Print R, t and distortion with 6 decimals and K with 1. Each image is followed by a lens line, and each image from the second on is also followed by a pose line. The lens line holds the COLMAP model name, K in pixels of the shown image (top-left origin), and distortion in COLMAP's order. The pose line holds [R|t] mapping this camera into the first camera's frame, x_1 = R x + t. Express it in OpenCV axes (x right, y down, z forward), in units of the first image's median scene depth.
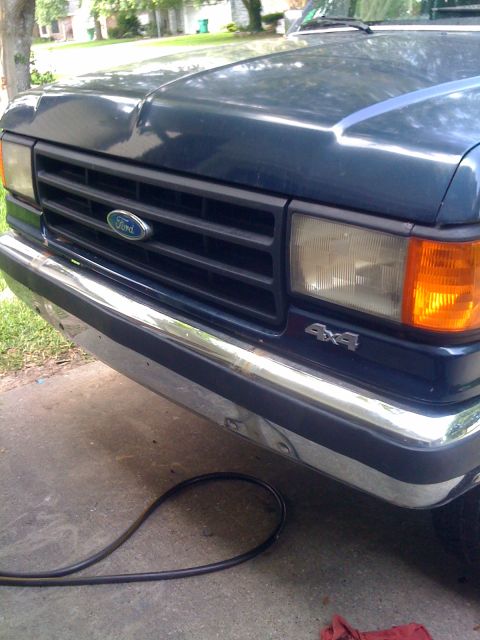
lens RADIAL K [[778.5, 0, 240.0], [0, 778.5, 320.0], [0, 0, 1]] dist [0.021279, -0.021894]
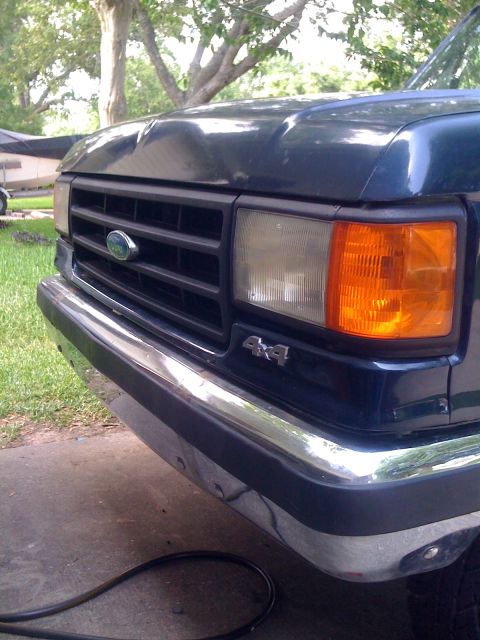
lens RADIAL K [[773.6, 0, 240.0], [0, 773.6, 320.0], [0, 0, 1]] dist [0.002696, -0.071974]
pose [[0.964711, 0.092736, -0.246441, 0.220483], [-0.139032, 0.974223, -0.177652, 0.106273], [0.223614, 0.205646, 0.952736, 0.131975]]
